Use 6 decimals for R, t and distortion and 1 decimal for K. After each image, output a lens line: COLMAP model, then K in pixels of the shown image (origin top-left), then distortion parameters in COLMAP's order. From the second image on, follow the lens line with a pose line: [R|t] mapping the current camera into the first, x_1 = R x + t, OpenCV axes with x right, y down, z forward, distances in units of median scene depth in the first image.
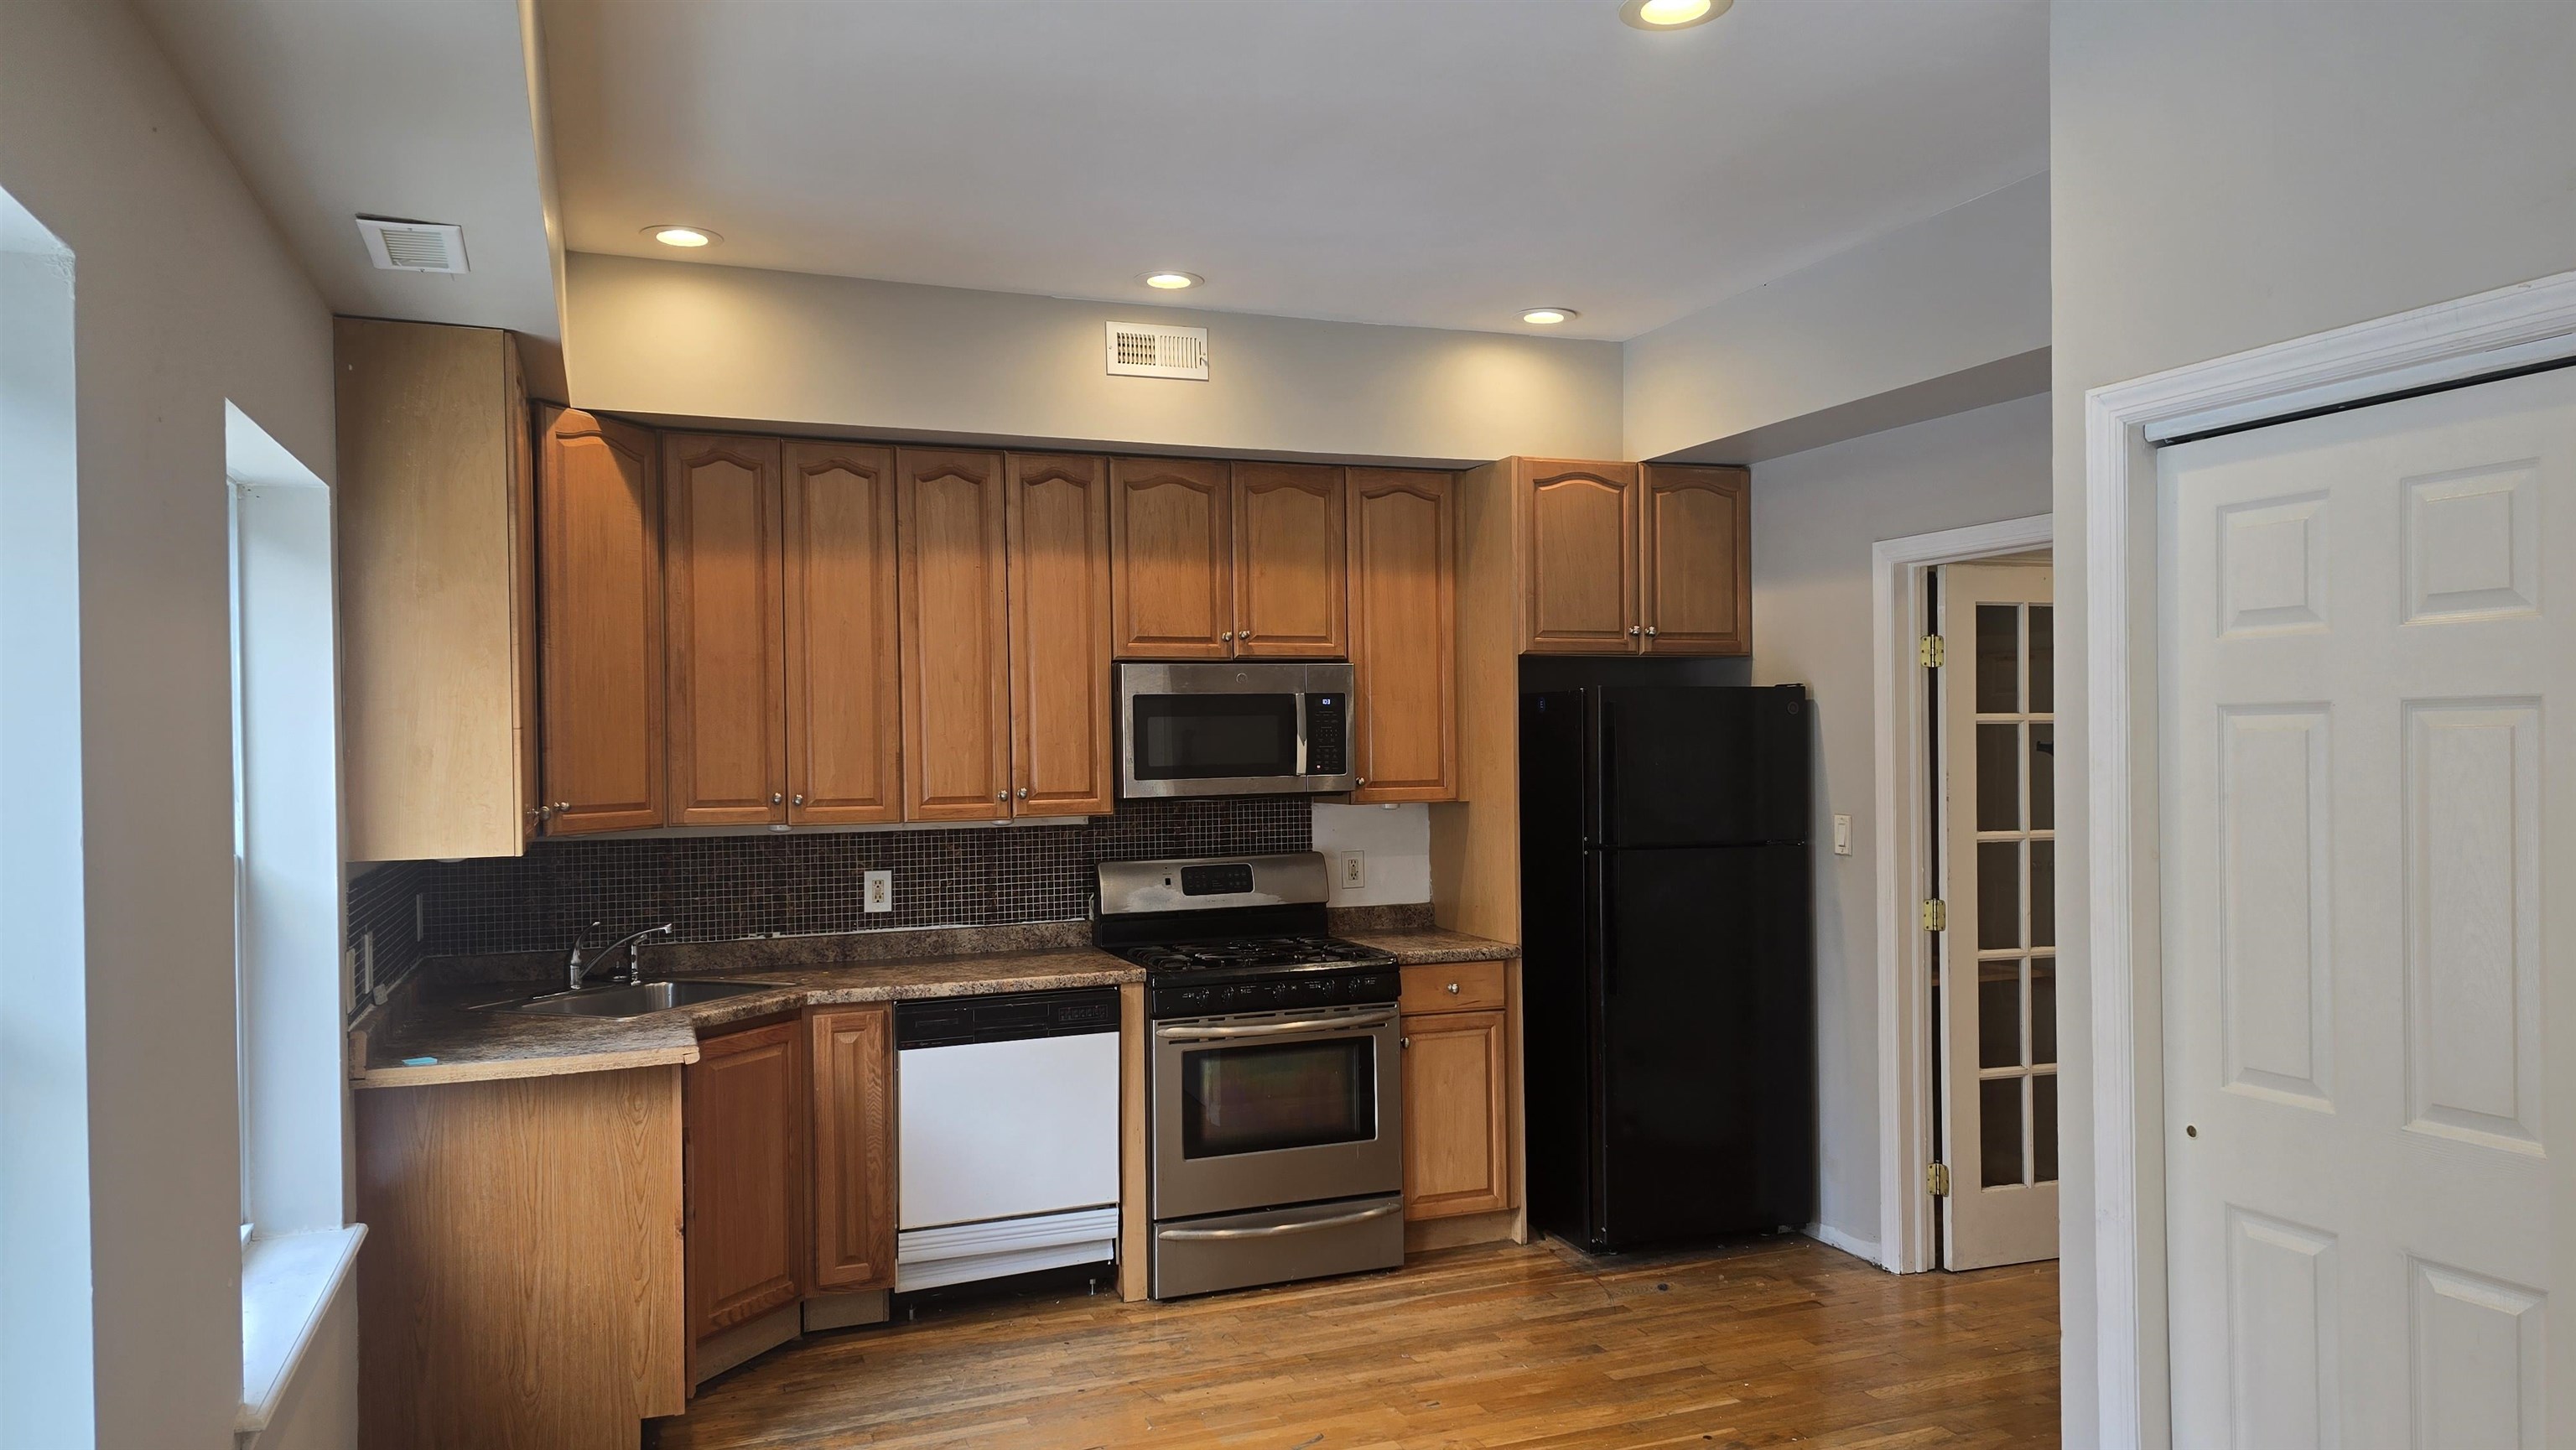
lens RADIAL K [[1711.3, 0, 1331.9], [0, 1711.3, 765.8], [0, 0, 1]] dist [0.122862, -0.123223]
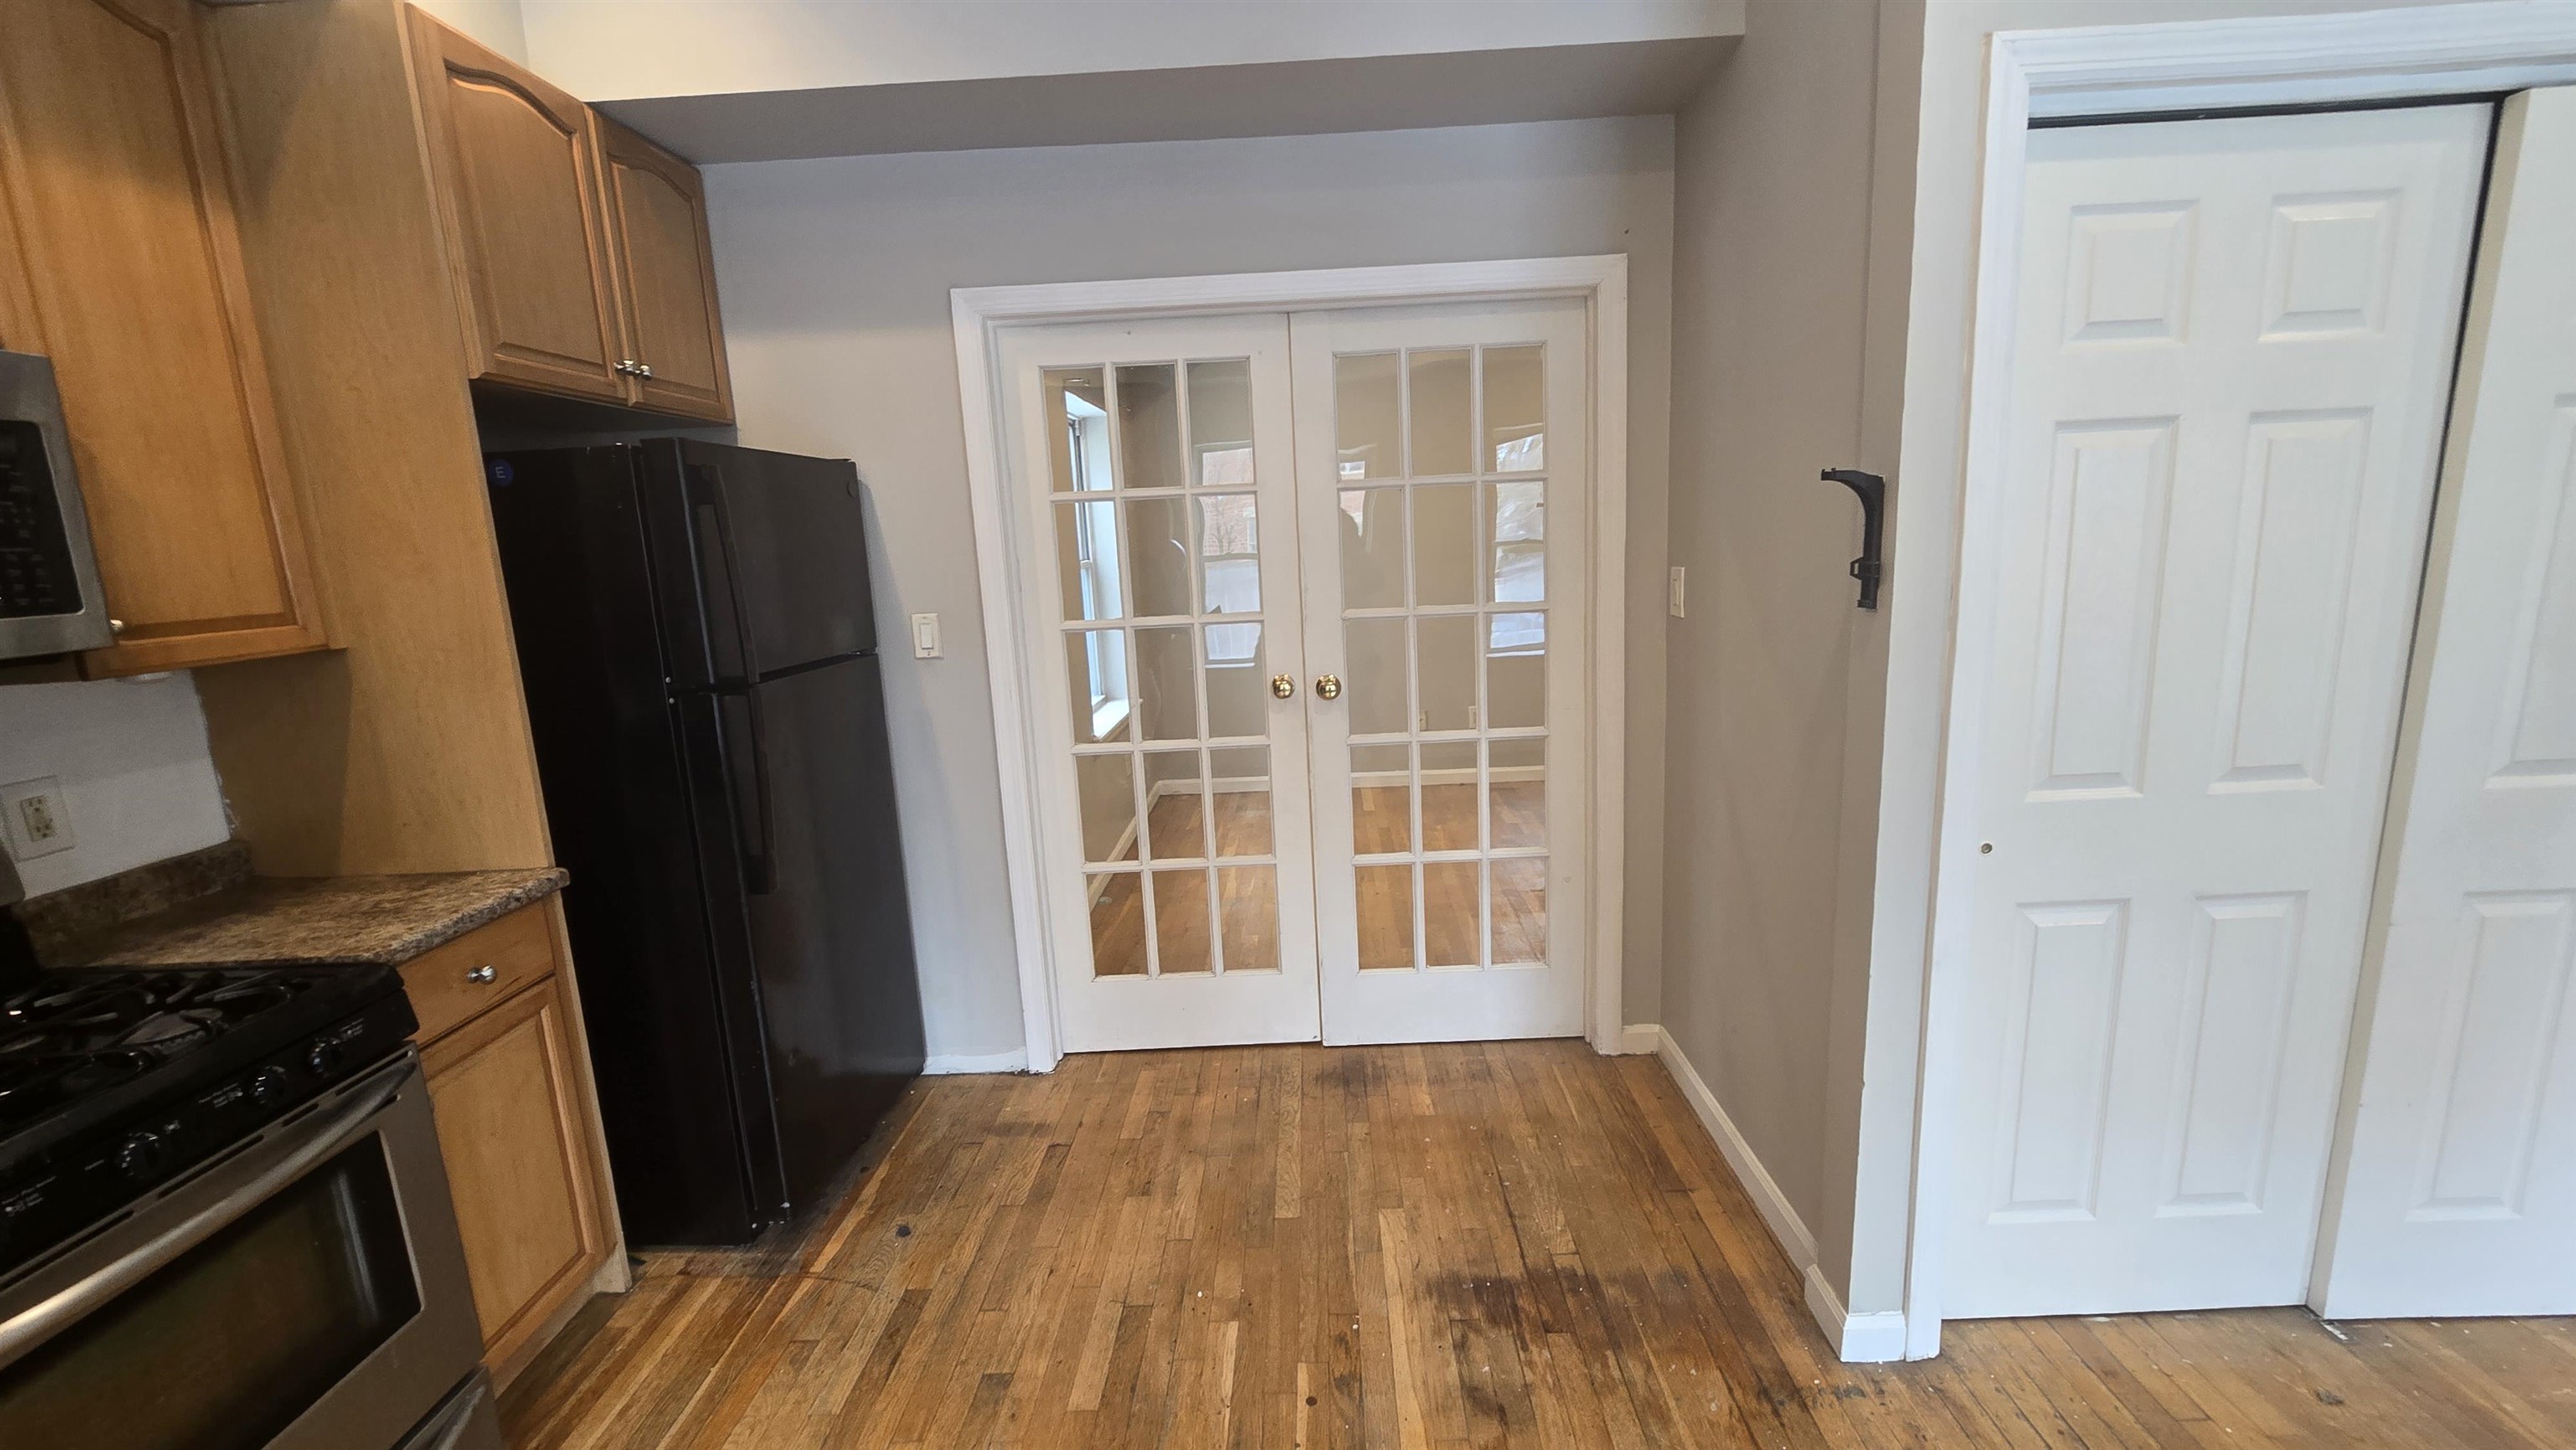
lens RADIAL K [[1054.3, 0, 1288.0], [0, 1054.3, 725.0], [0, 0, 1]] dist [-0.000669, -0.000295]
pose [[0.397491, -0.173714, 0.901013, -0.125171], [0.055095, 0.984664, 0.165536, 0.006068], [-0.915950, -0.016158, 0.400966, 0.634770]]
